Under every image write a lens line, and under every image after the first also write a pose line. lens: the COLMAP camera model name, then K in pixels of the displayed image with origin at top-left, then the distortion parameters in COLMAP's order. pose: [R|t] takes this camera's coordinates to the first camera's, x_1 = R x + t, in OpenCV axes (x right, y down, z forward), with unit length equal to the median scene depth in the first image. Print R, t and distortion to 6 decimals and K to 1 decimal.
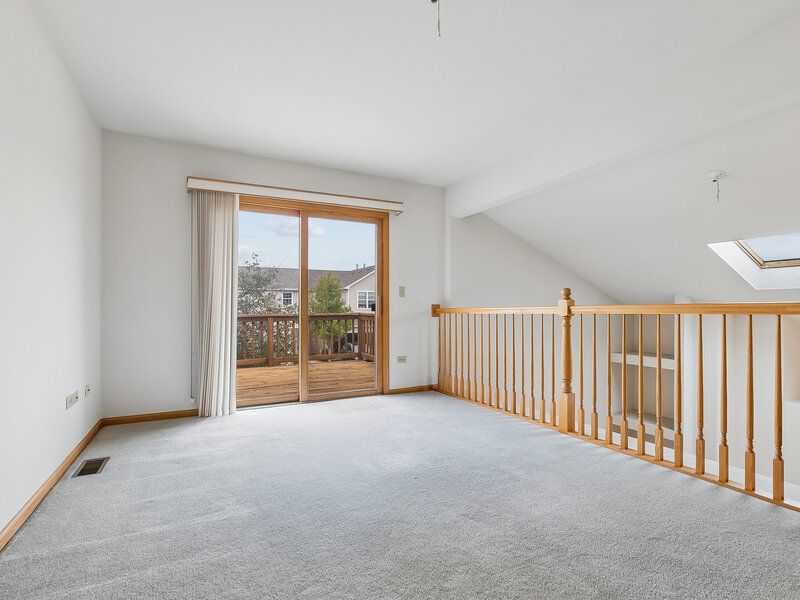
lens RADIAL K [[406.3, 0, 400.6], [0, 406.3, 308.0], [0, 0, 1]] dist [0.012320, 0.000078]
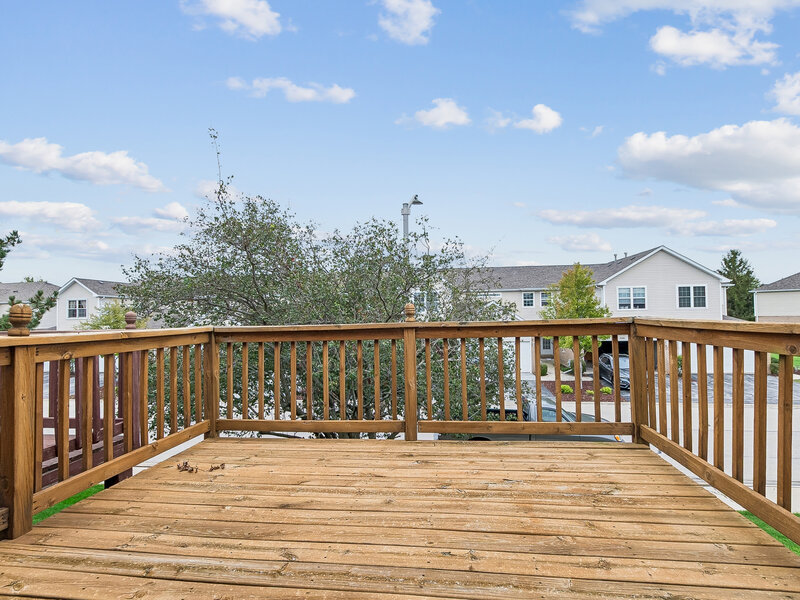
lens RADIAL K [[406.3, 0, 400.6], [0, 406.3, 308.0], [0, 0, 1]] dist [0.012320, 0.000078]
pose [[0.828630, -0.029130, -0.559038, -0.015667], [0.024732, 0.999575, -0.015427, 0.000725], [0.559249, -0.001043, 0.828999, 0.130343]]
